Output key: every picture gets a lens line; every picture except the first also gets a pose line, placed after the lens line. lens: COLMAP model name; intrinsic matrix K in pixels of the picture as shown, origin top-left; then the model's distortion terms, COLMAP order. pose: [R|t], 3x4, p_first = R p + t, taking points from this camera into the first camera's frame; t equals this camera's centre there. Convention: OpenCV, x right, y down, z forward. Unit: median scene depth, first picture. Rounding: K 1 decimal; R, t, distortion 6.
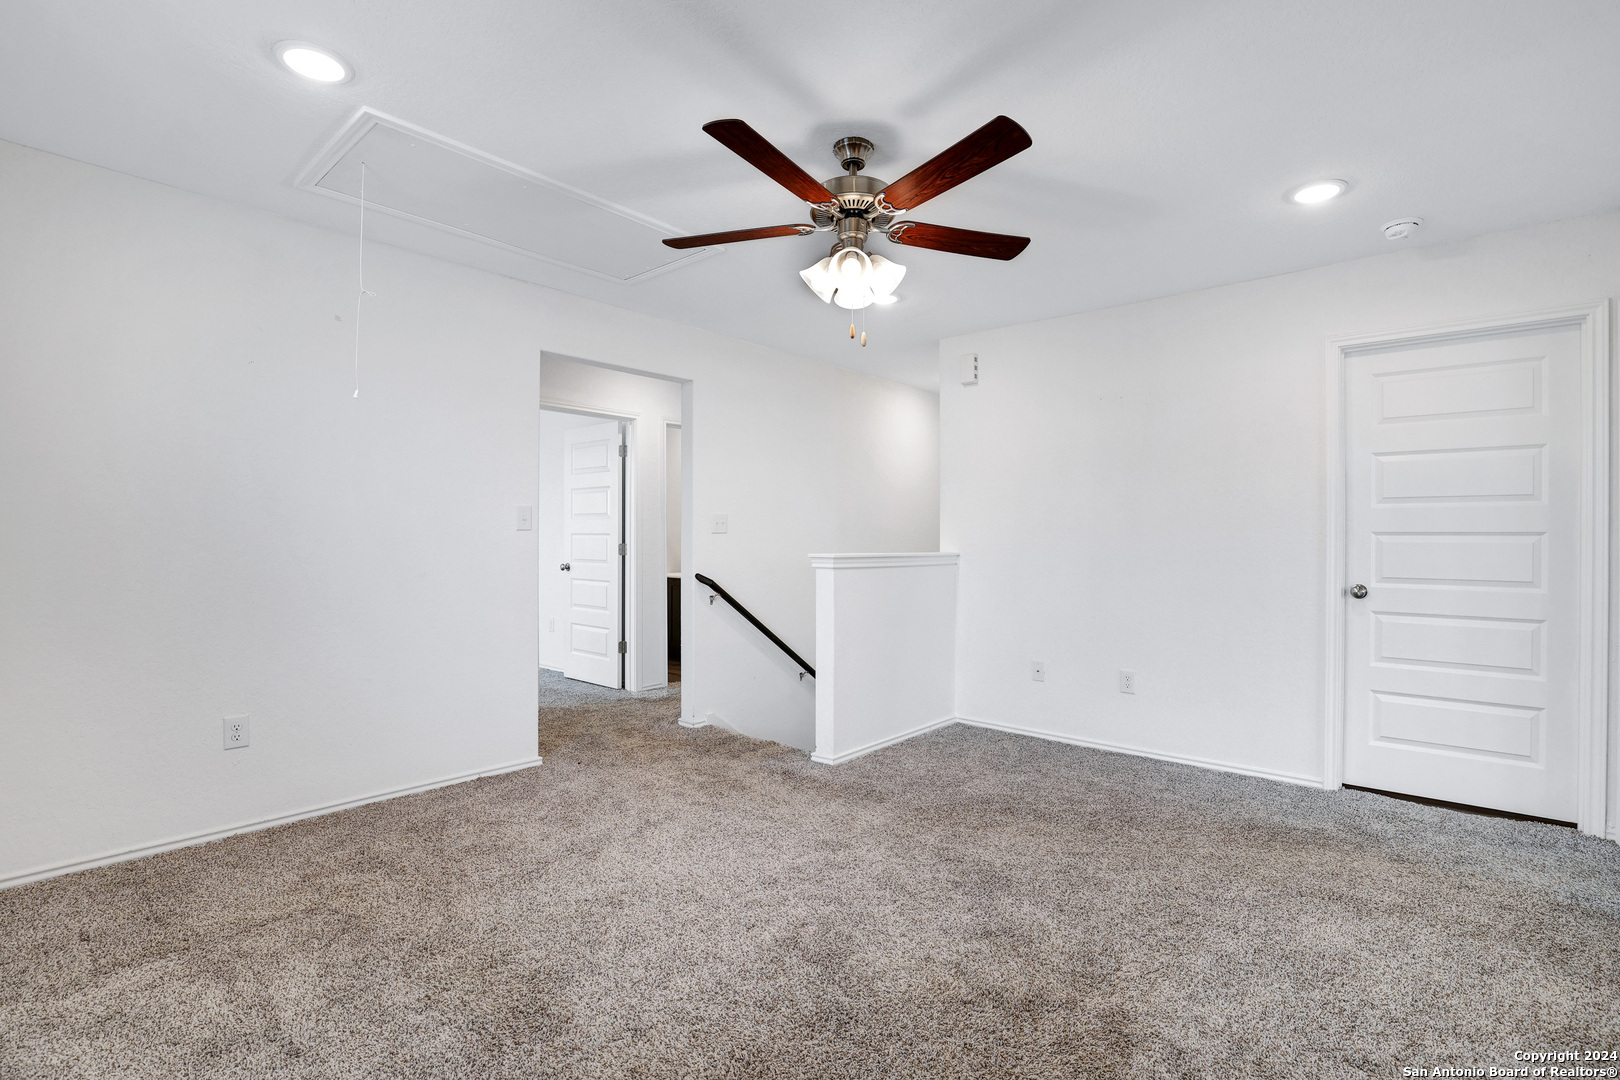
lens RADIAL K [[740.9, 0, 813.3], [0, 740.9, 532.6], [0, 0, 1]] dist [-0.023240, 0.001215]
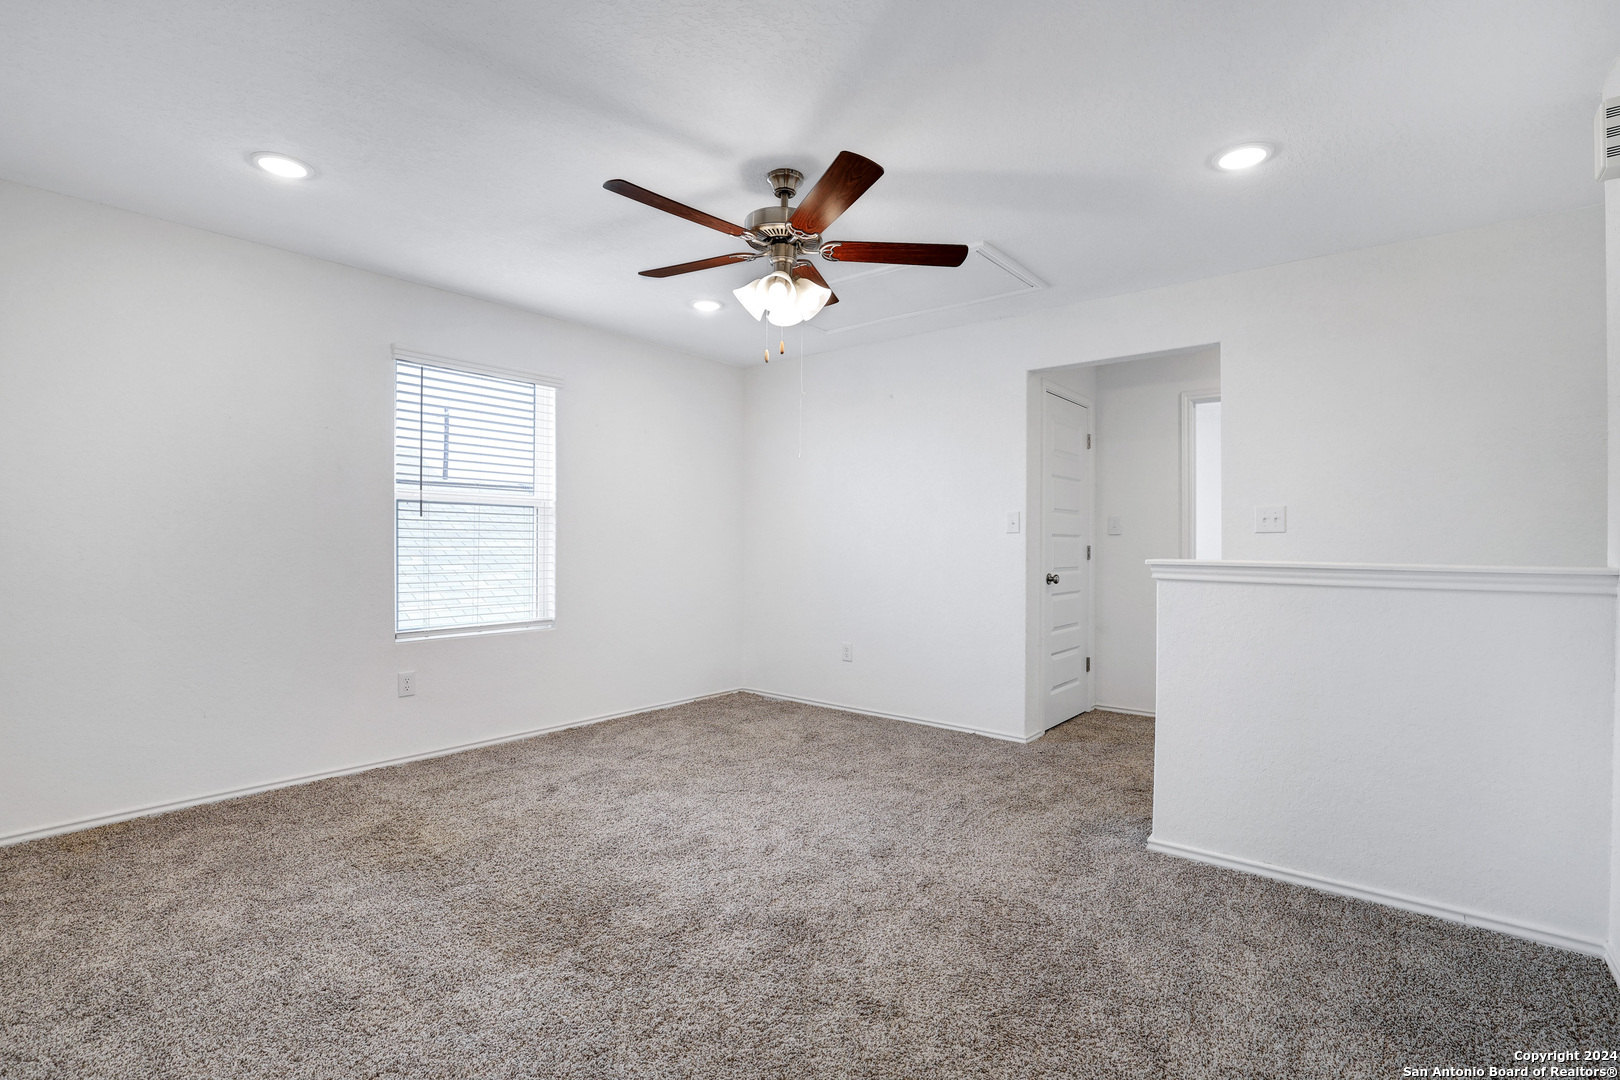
lens RADIAL K [[740.9, 0, 818.9], [0, 740.9, 543.0], [0, 0, 1]] dist [-0.023240, 0.001215]
pose [[0.043782, -0.000834, -0.999041, 0.966516], [0.009736, 0.999953, -0.000408, 0.012333], [0.998994, -0.009709, 0.043788, 0.848114]]
